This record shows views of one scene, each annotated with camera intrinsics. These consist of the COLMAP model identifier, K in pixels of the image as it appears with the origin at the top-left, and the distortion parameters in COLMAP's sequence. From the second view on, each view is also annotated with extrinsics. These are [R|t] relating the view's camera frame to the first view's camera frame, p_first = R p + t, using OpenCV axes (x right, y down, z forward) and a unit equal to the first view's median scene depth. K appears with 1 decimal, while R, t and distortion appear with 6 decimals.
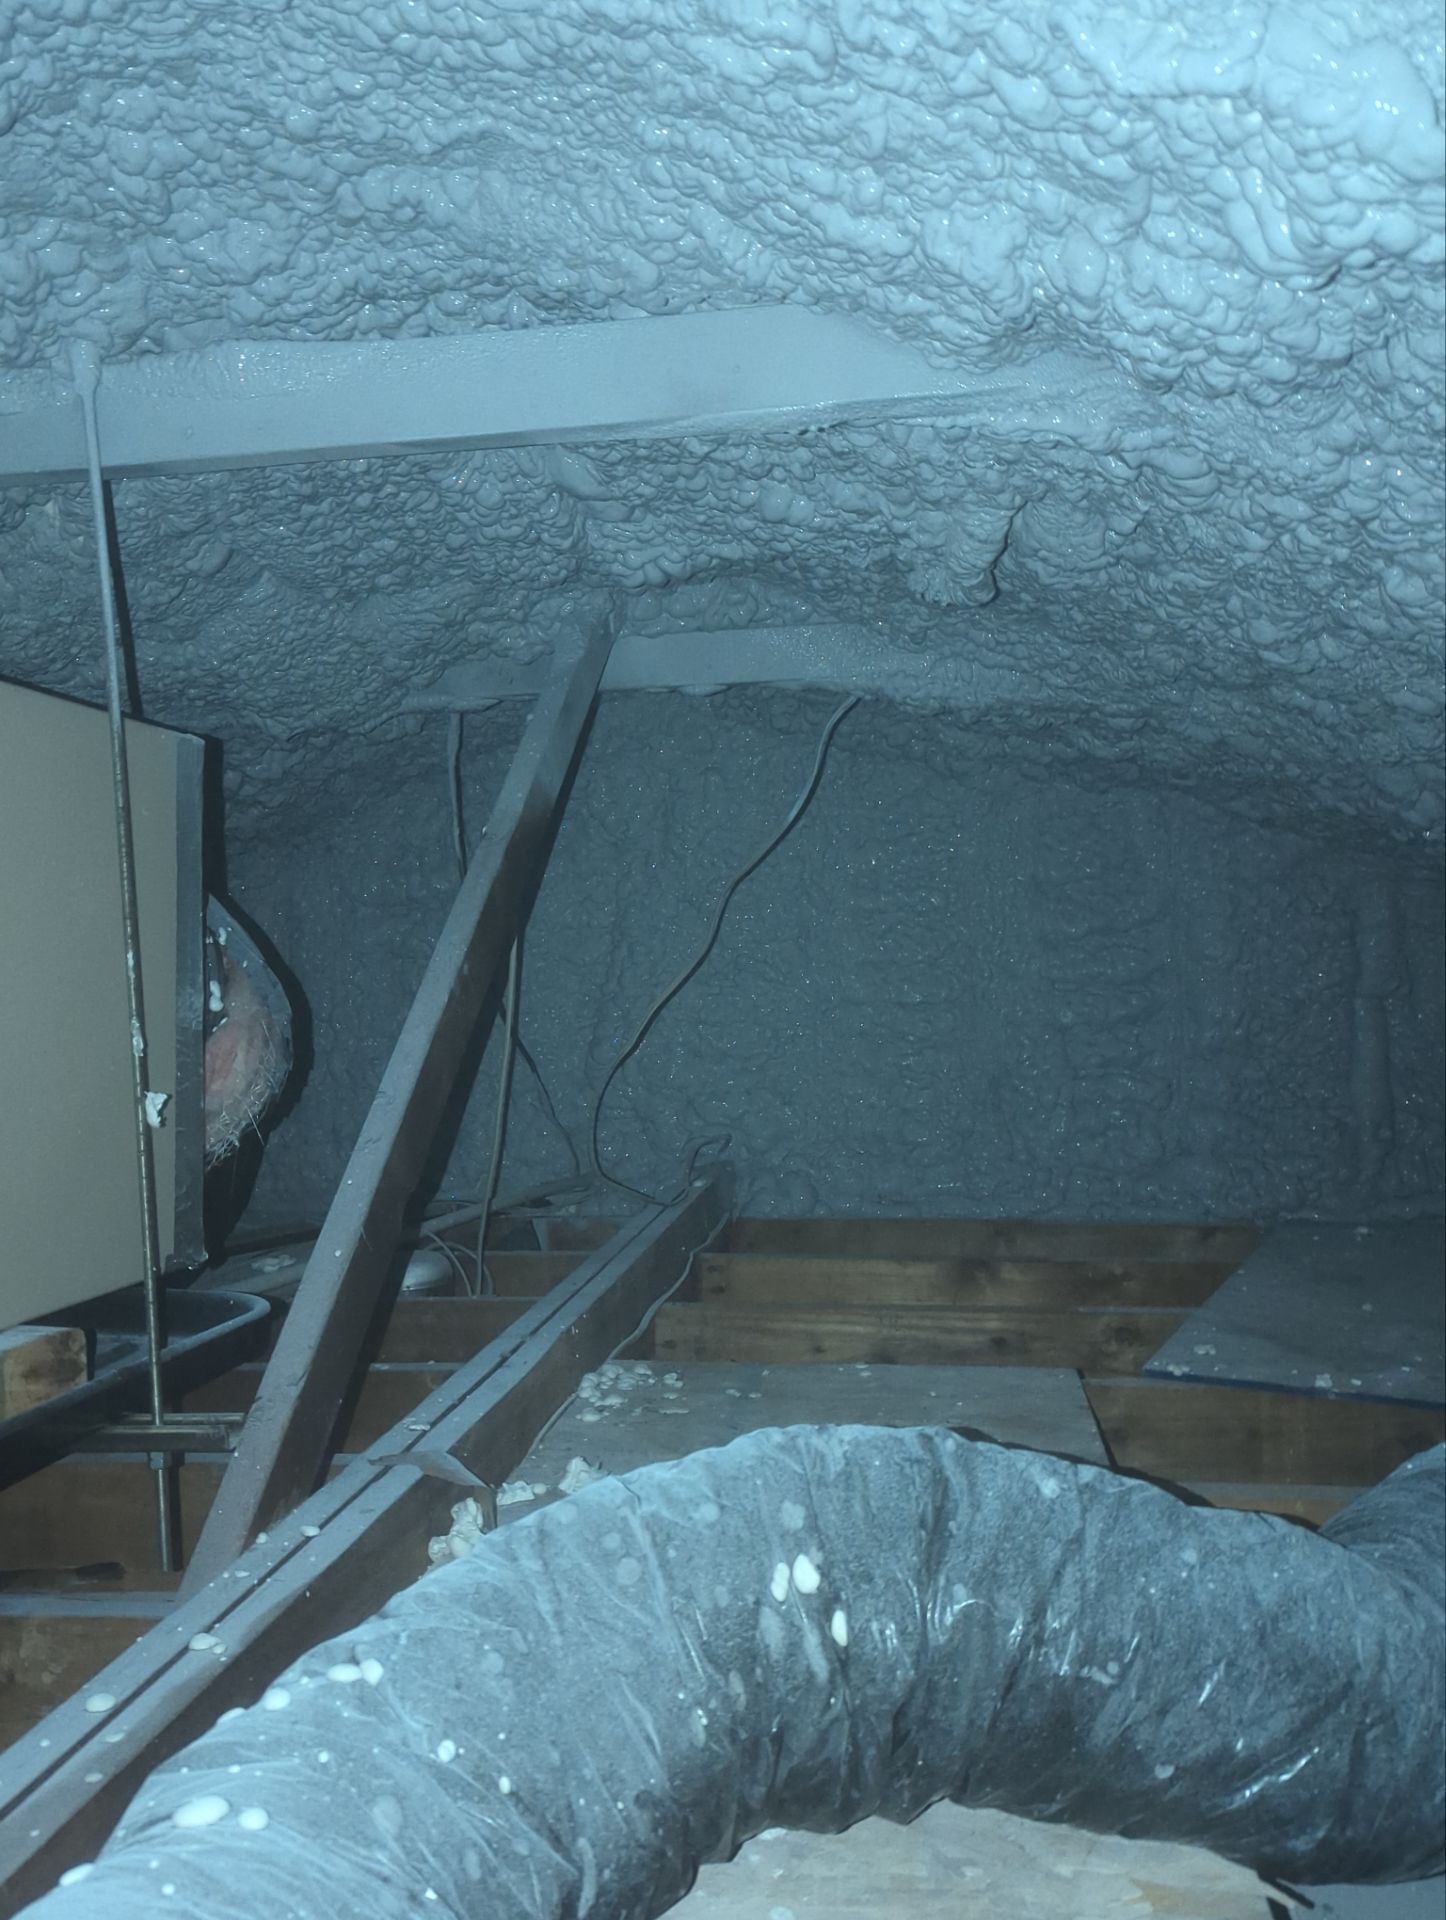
lens RADIAL K [[1562.0, 0, 706.4], [0, 1562.0, 961.7], [0, 0, 1]] dist [0.061696, -0.059465]
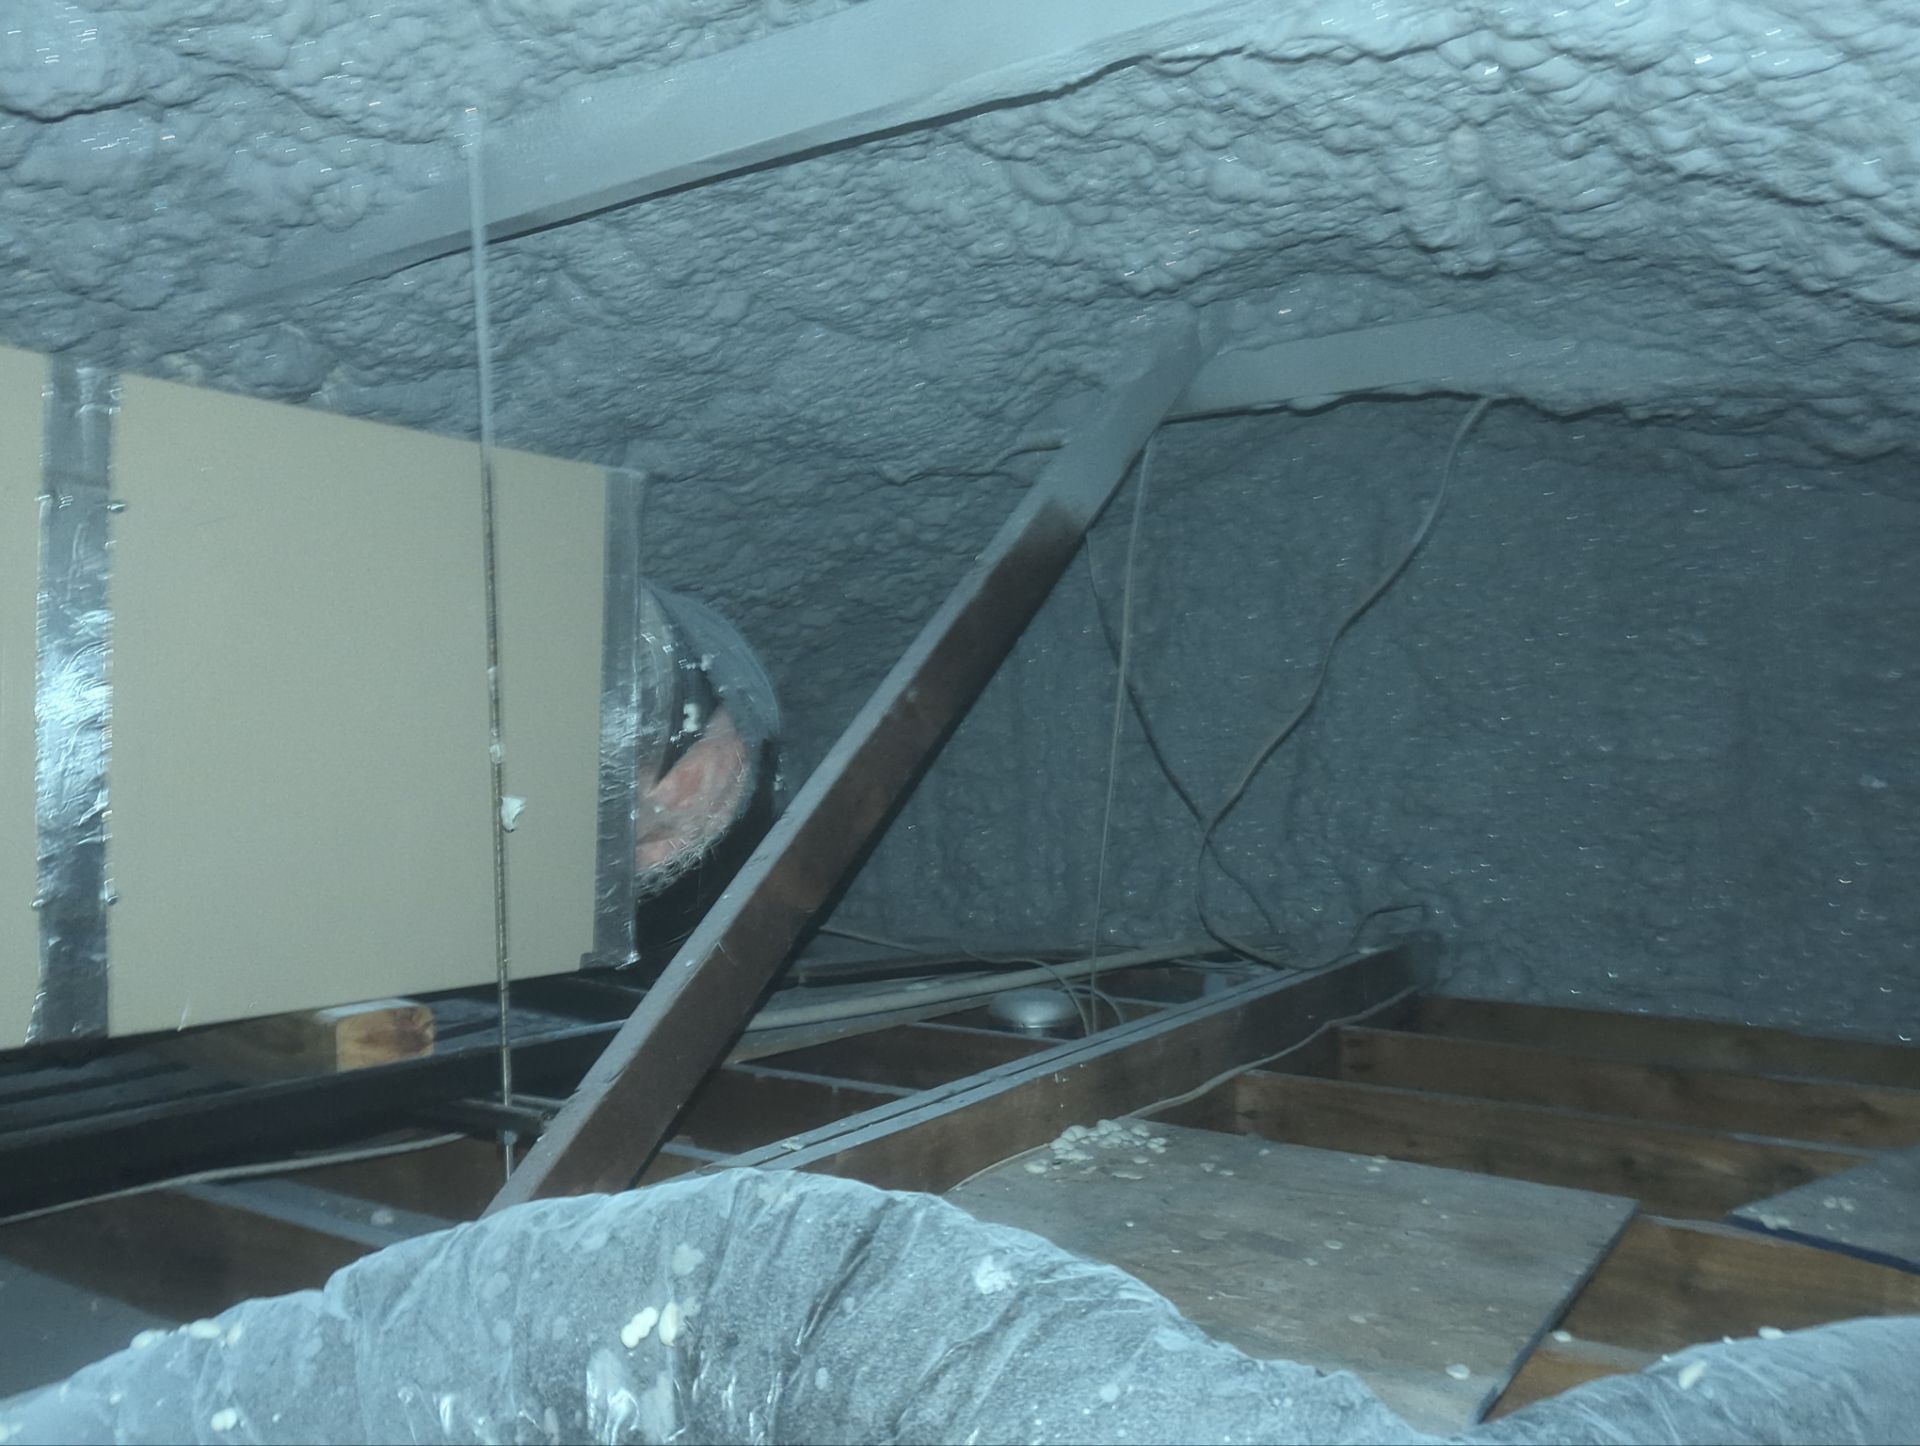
lens RADIAL K [[1562.0, 0, 959.8], [0, 1562.0, 727.6], [0, 0, 1]] dist [0.061696, -0.059465]
pose [[0.898735, 0.019444, -0.438060, 0.280057], [-0.017982, 0.999810, 0.007485, 0.015566], [0.438122, 0.001150, 0.898915, 0.116570]]
